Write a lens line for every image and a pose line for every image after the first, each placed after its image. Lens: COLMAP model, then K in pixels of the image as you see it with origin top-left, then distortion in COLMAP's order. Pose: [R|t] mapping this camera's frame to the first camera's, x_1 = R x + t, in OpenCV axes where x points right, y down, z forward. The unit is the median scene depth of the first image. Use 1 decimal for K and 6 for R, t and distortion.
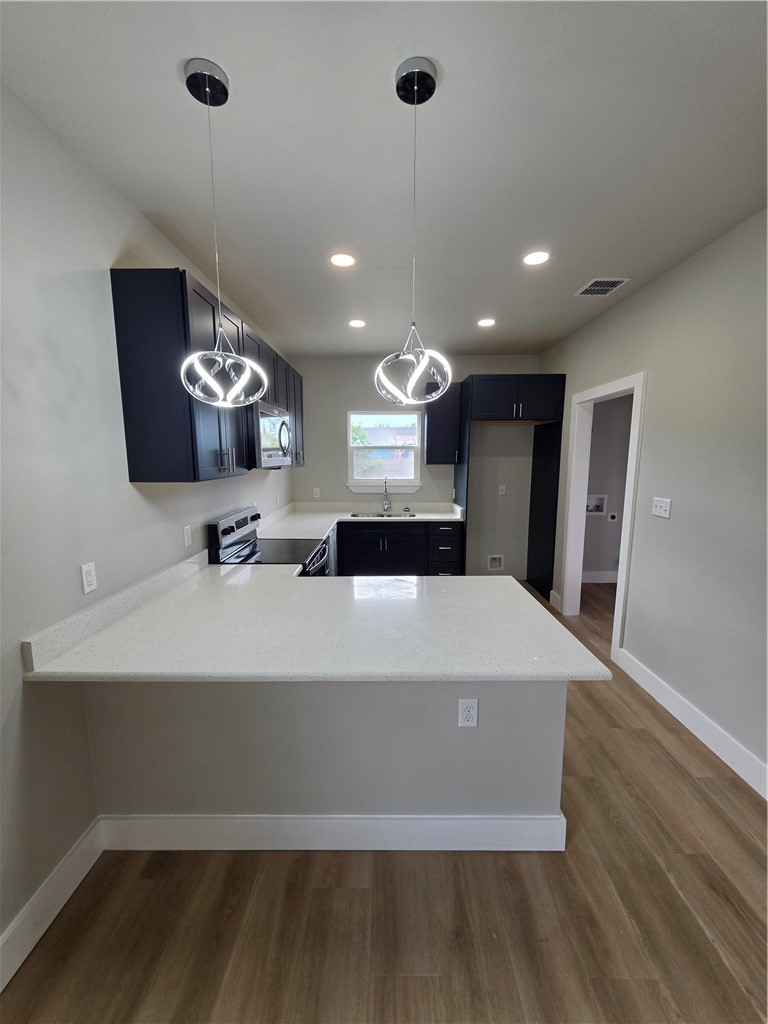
lens RADIAL K [[409.7, 0, 388.0], [0, 409.7, 512.0], [0, 0, 1]] dist [-0.000459, 0.000043]
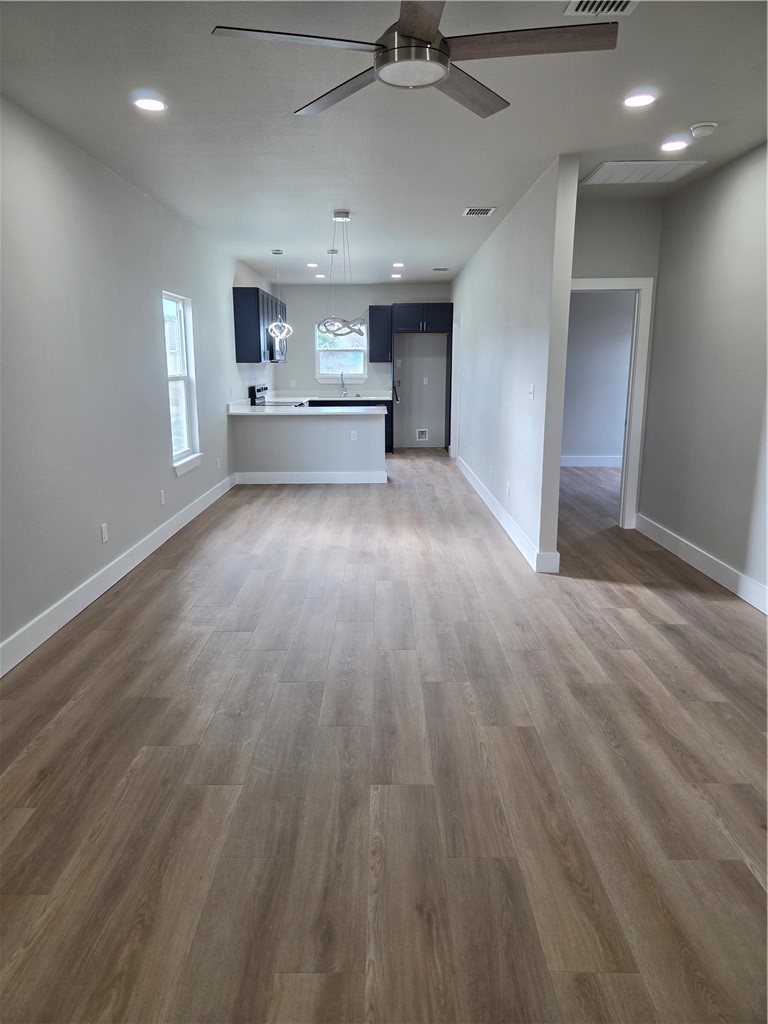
lens RADIAL K [[682.7, 0, 384.0], [0, 682.7, 512.0], [0, 0, 1]] dist [0.002490, -0.003665]
pose [[0.999996, -0.000680, 0.002559, 0.151427], [0.000487, 0.997208, 0.074670, 0.253671], [-0.002603, -0.074668, 0.997205, -1.588519]]
